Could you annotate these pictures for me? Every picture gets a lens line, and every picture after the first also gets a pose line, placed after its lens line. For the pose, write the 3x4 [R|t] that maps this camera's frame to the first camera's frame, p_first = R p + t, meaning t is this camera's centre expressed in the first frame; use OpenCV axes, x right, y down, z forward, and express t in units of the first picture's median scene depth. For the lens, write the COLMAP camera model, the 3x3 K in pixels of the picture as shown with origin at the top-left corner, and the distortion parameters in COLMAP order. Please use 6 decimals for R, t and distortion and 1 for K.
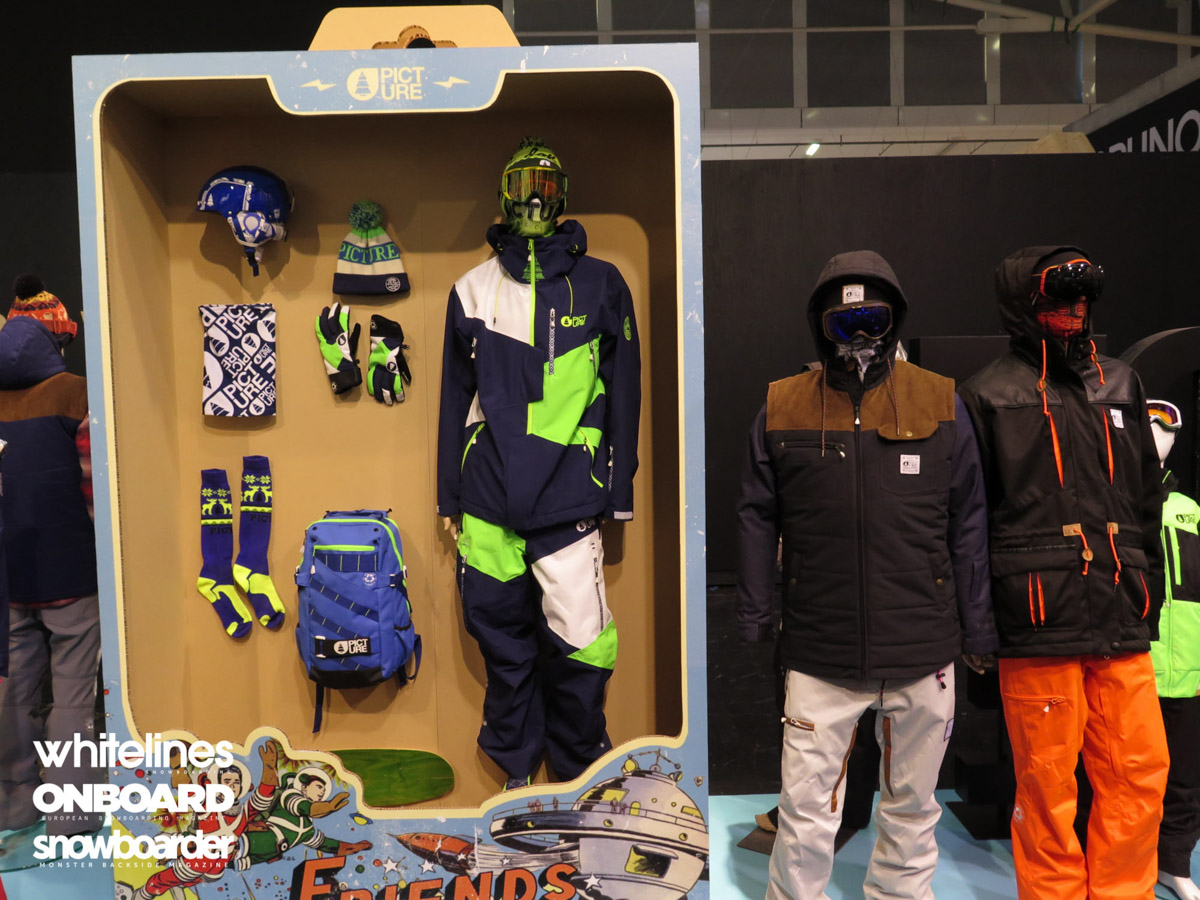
lens RADIAL K [[1017.2, 0, 595.5], [0, 1017.2, 445.9], [0, 0, 1]] dist [-0.017457, 0.009439]
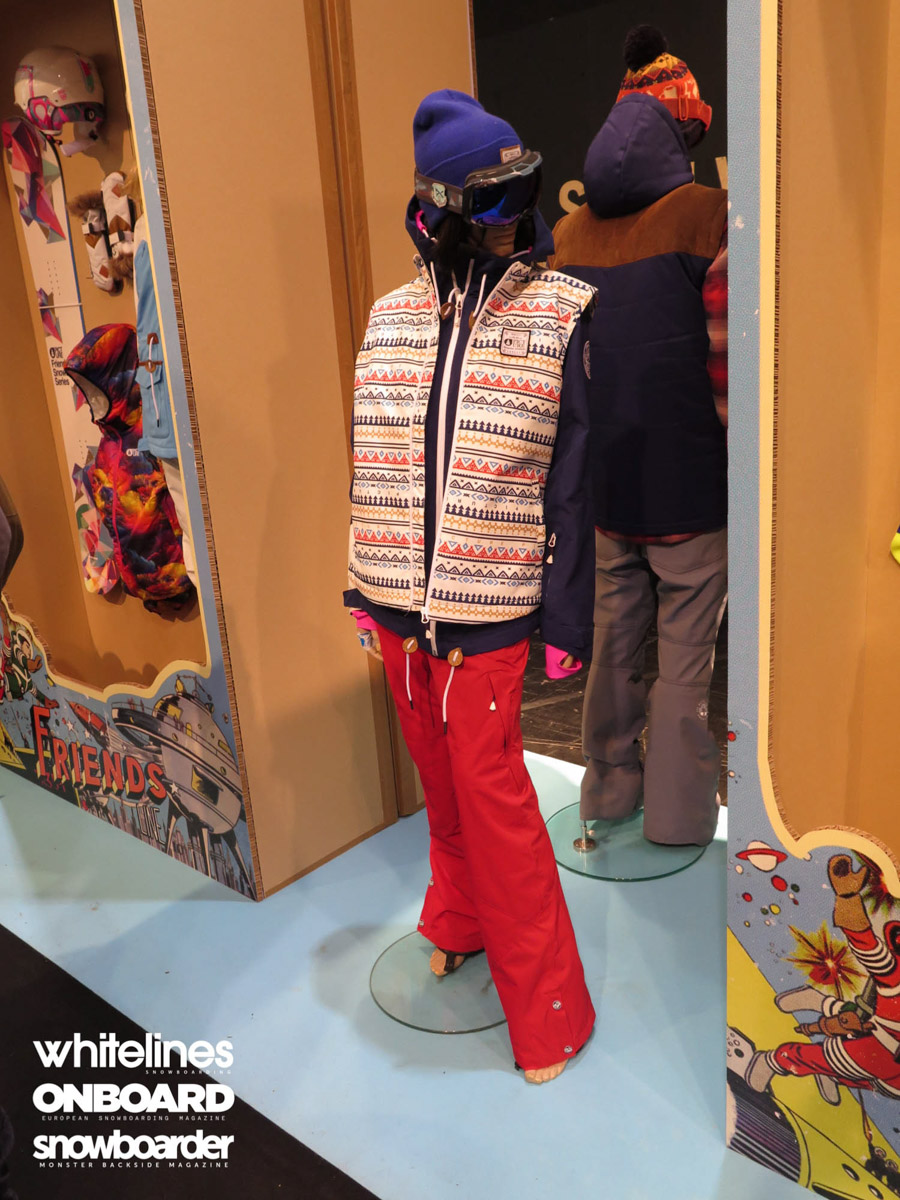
lens RADIAL K [[1017.2, 0, 449.3], [0, 1017.2, 595.9], [0, 0, 1]] dist [-0.017457, 0.009439]
pose [[0.756453, 0.146437, -0.637444, -0.194339], [0.016517, 0.970026, 0.242439, 0.021689], [0.653840, -0.193922, 0.731360, 0.383418]]
